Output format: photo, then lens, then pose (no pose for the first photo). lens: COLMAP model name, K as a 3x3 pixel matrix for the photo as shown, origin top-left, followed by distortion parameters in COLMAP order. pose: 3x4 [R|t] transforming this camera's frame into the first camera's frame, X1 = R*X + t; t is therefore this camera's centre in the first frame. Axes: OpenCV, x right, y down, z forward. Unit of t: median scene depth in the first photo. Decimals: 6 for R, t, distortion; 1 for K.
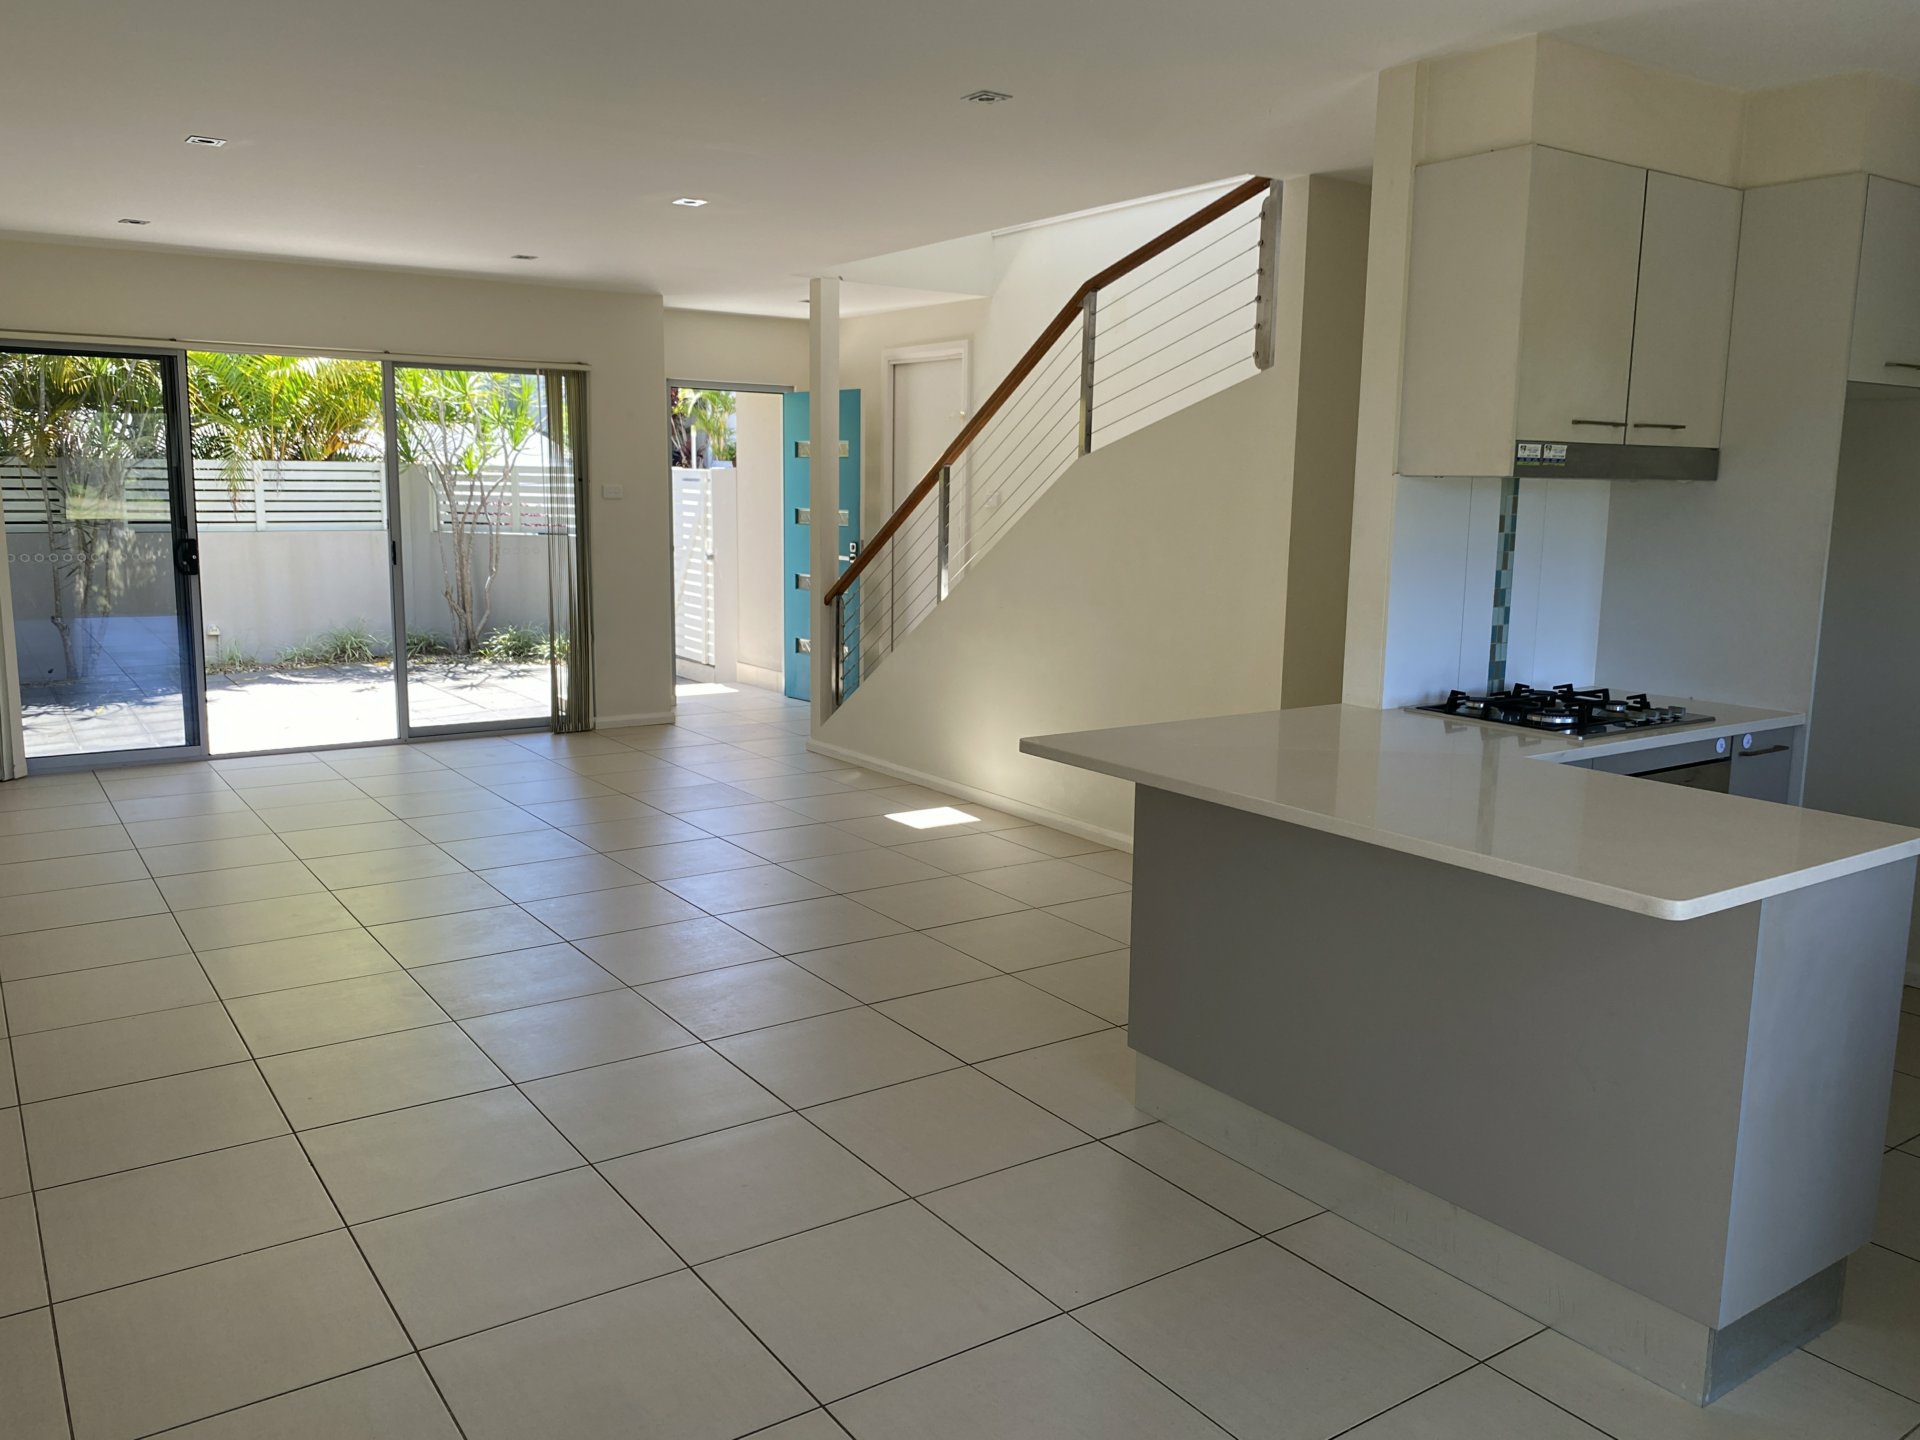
lens RADIAL K [[1458.1, 0, 950.9], [0, 1458.1, 709.7], [0, 0, 1]] dist [0.006706, -0.008575]
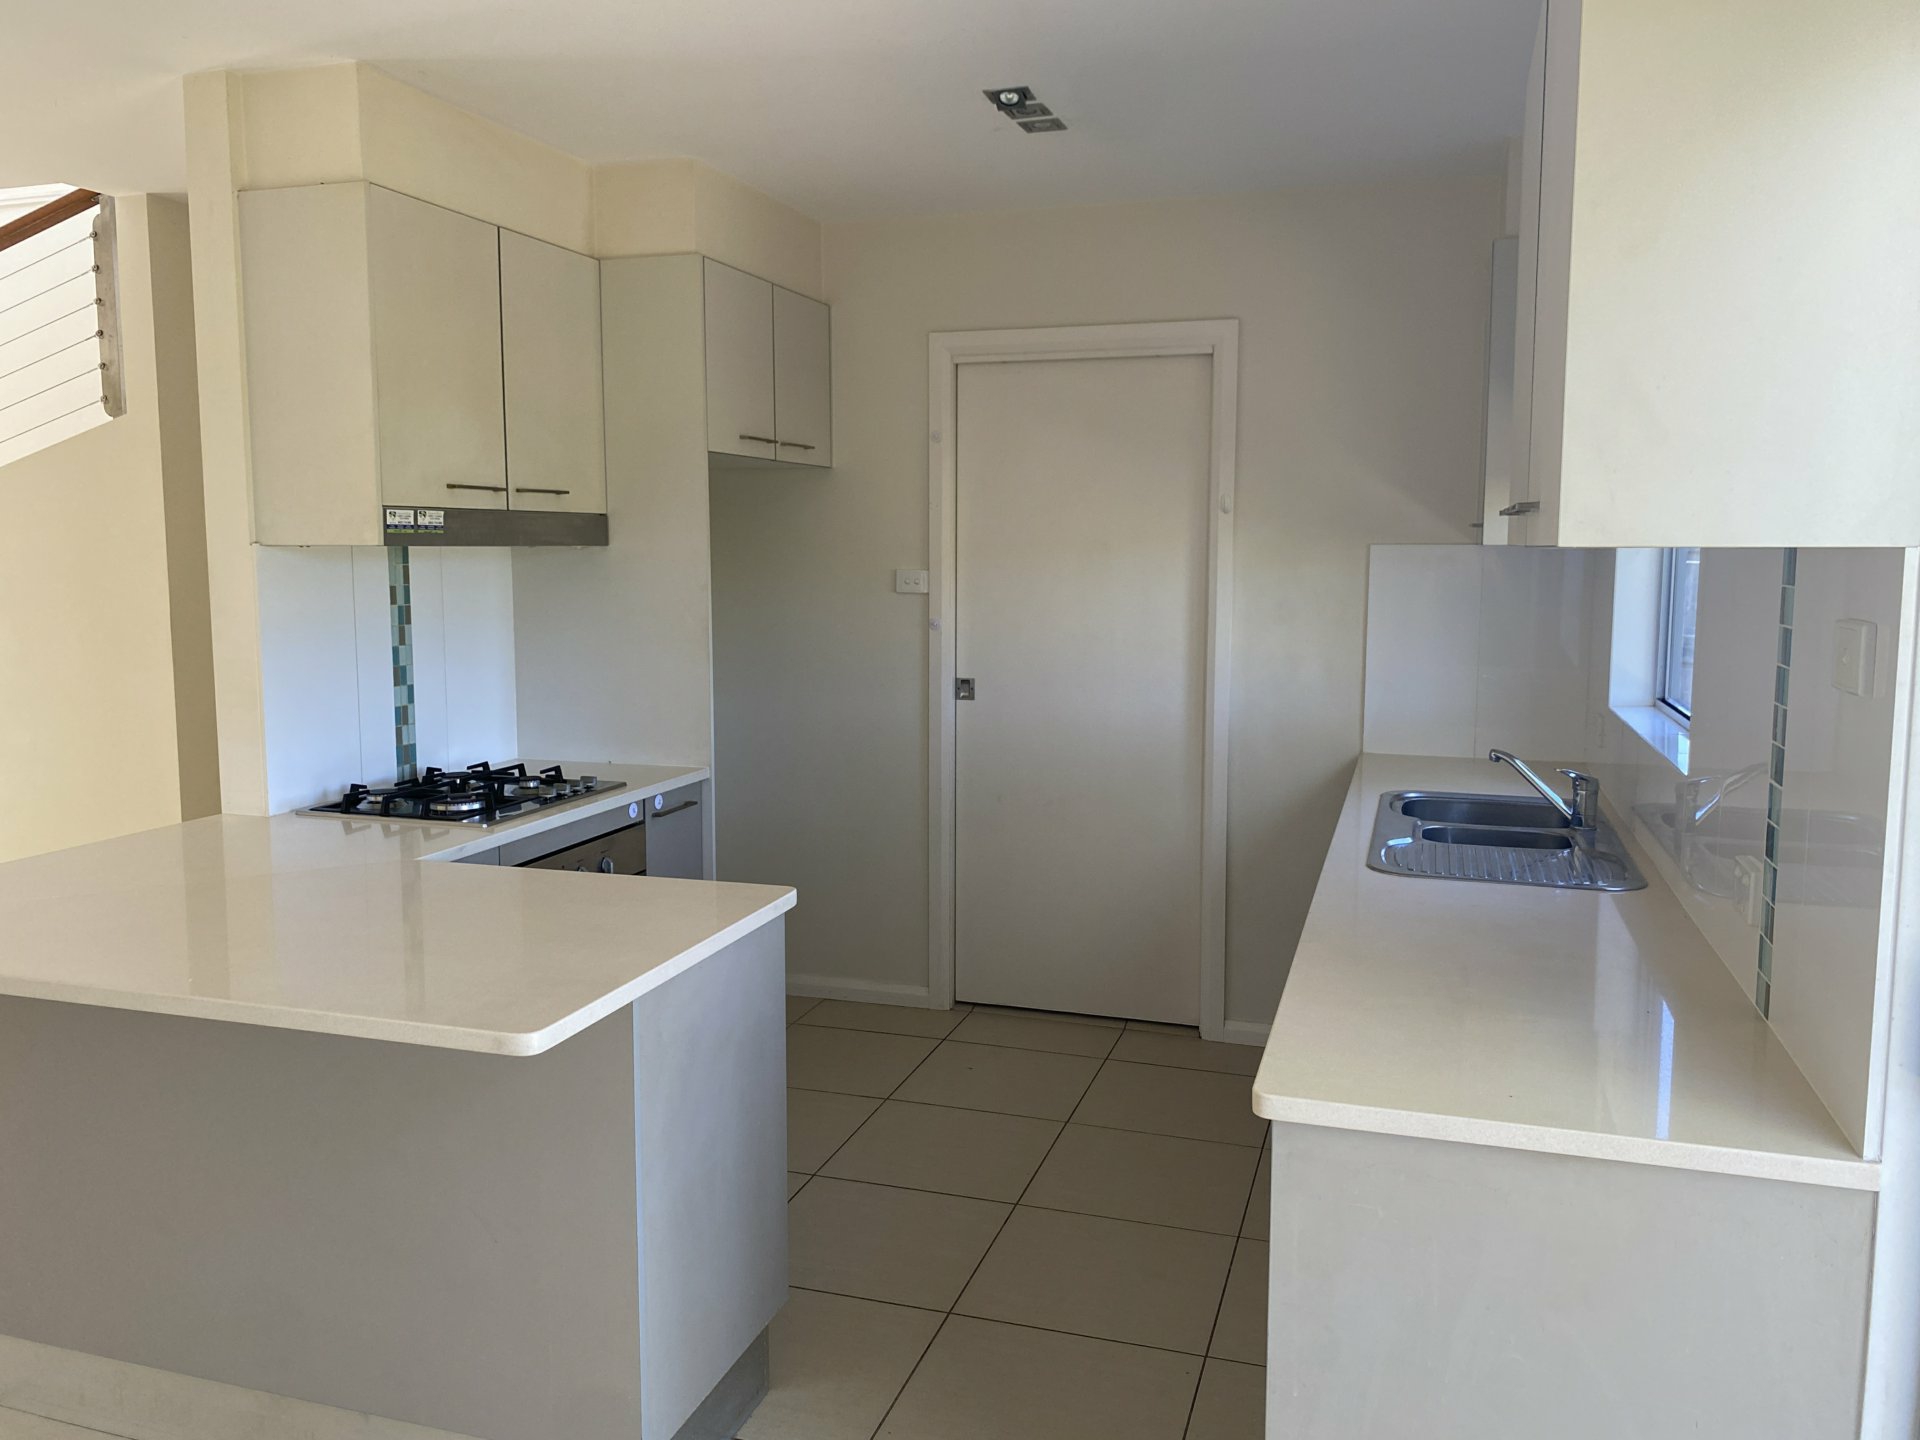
lens RADIAL K [[1458.1, 0, 950.9], [0, 1458.1, 709.7], [0, 0, 1]] dist [0.006706, -0.008575]
pose [[0.788186, -0.081860, 0.609969, 0.094570], [0.105106, 0.994458, -0.002356, -0.018383], [-0.606396, 0.065968, 0.792422, 0.073200]]
